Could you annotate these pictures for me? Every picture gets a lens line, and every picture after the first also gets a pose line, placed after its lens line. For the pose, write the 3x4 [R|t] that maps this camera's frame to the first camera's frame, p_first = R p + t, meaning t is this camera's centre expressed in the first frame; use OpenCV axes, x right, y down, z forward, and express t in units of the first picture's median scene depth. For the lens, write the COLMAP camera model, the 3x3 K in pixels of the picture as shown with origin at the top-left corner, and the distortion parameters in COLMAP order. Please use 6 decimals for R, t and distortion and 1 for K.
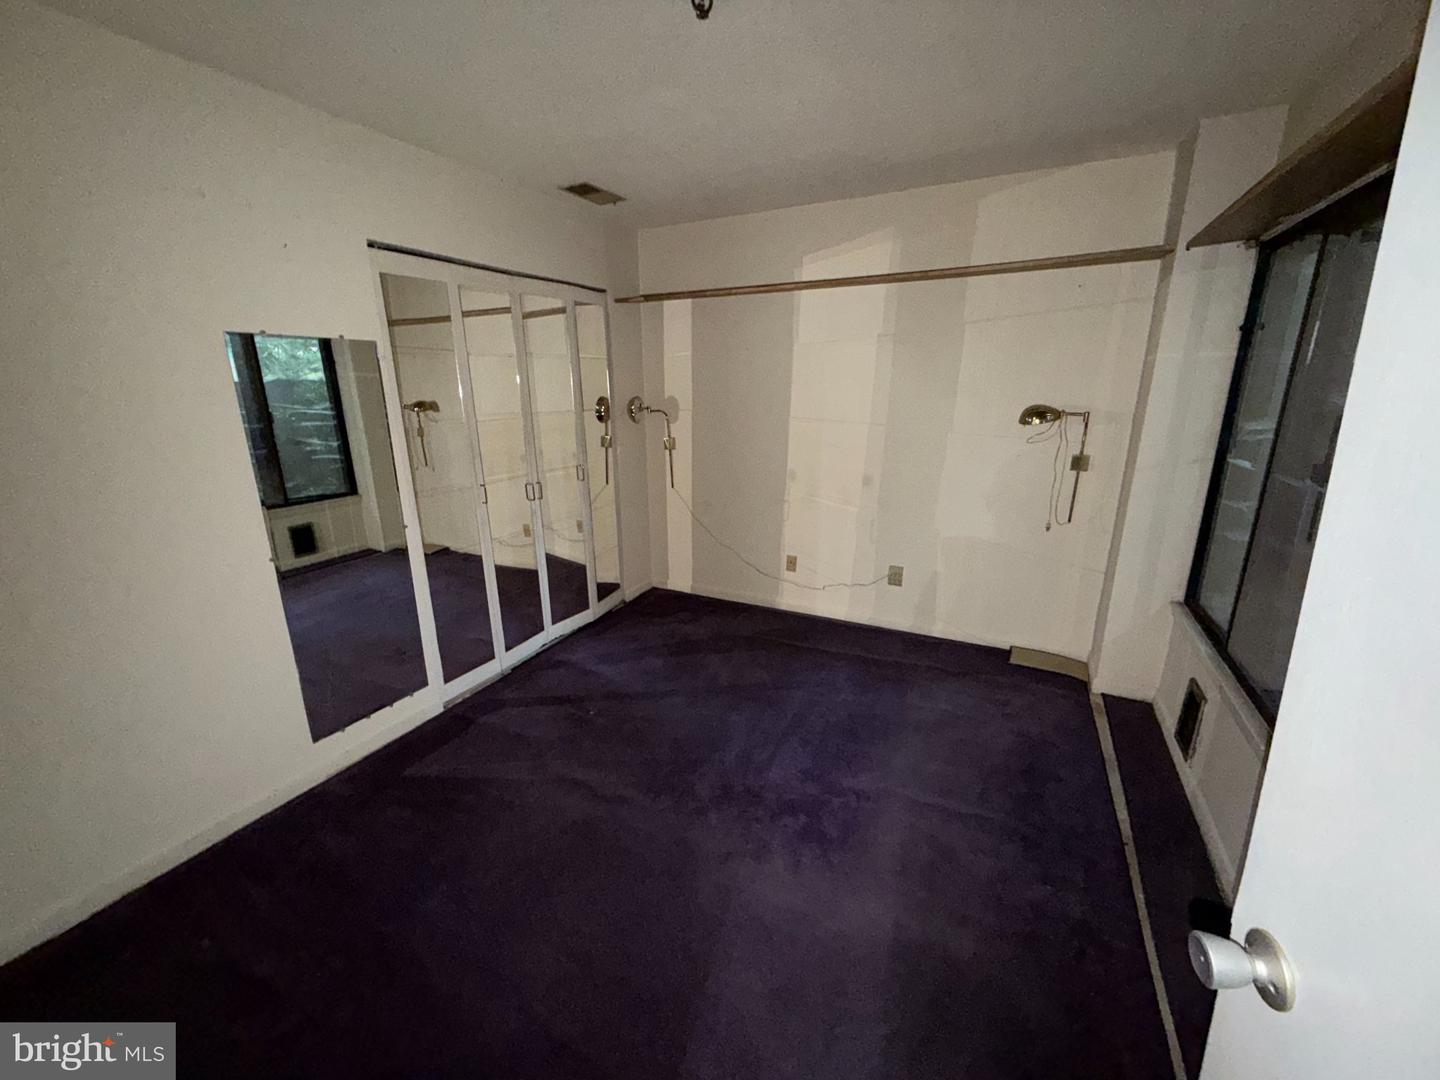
lens RADIAL K [[577.1, 0, 720.0], [0, 577.1, 540.0], [0, 0, 1]] dist [0.000420, 0.000343]
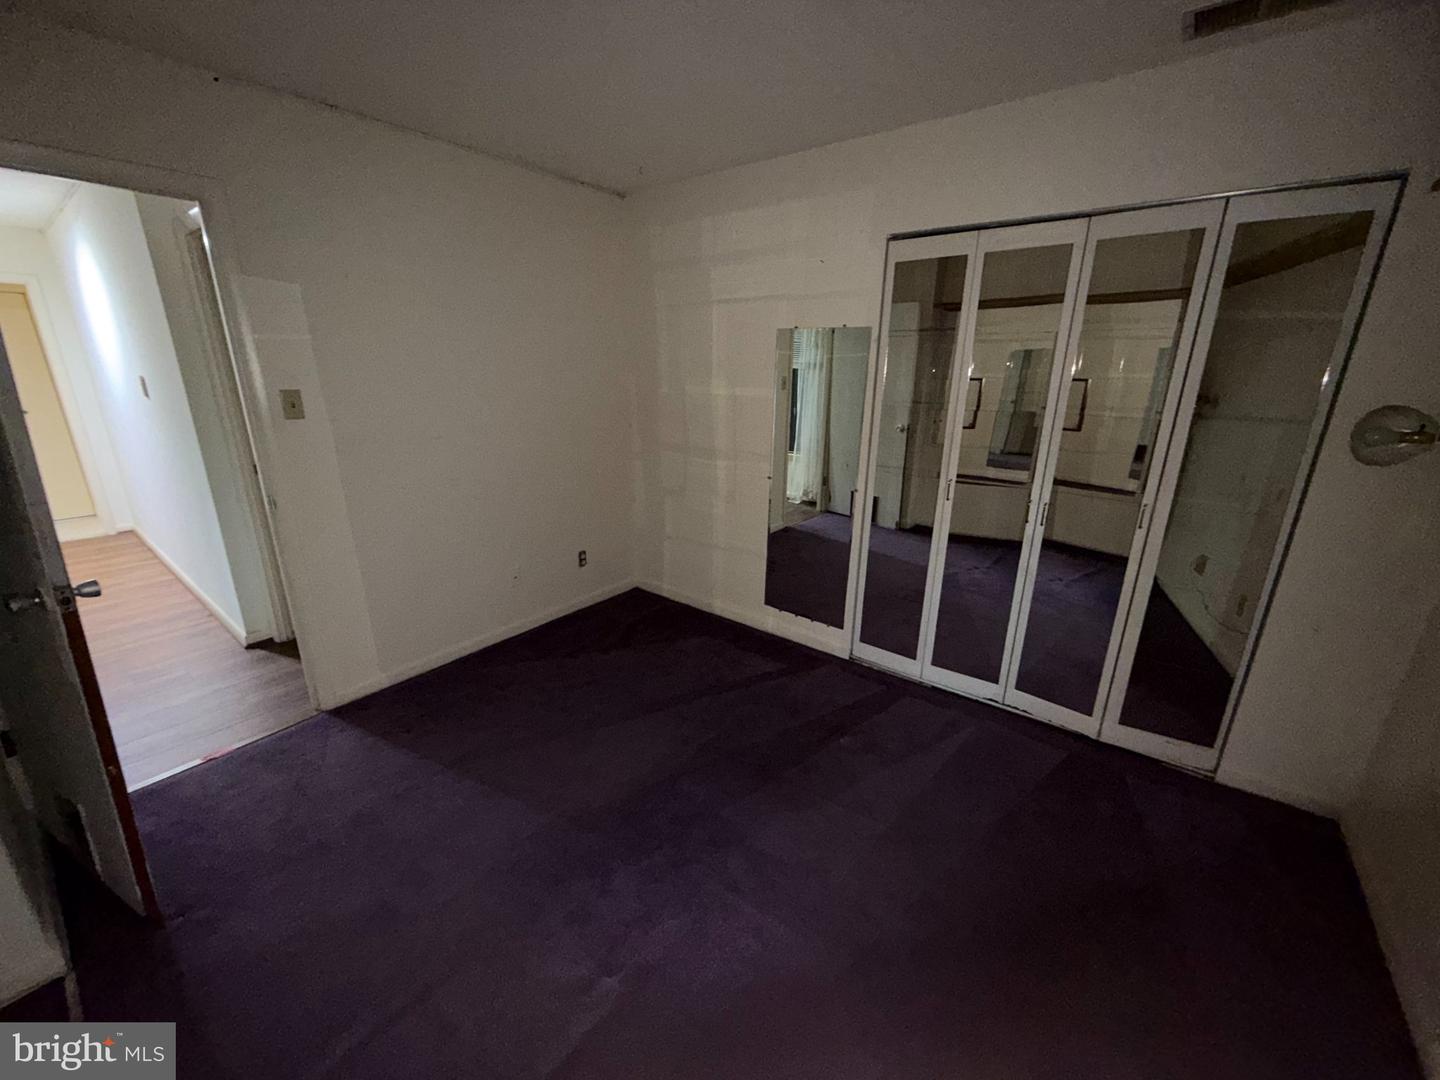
lens RADIAL K [[577.1, 0, 720.0], [0, 577.1, 540.0], [0, 0, 1]] dist [0.000420, 0.000343]
pose [[-0.182076, 0.311936, -0.932493, 0.592489], [-0.278620, 0.893110, 0.353164, -0.262664], [0.942984, 0.324114, -0.075703, 0.852263]]
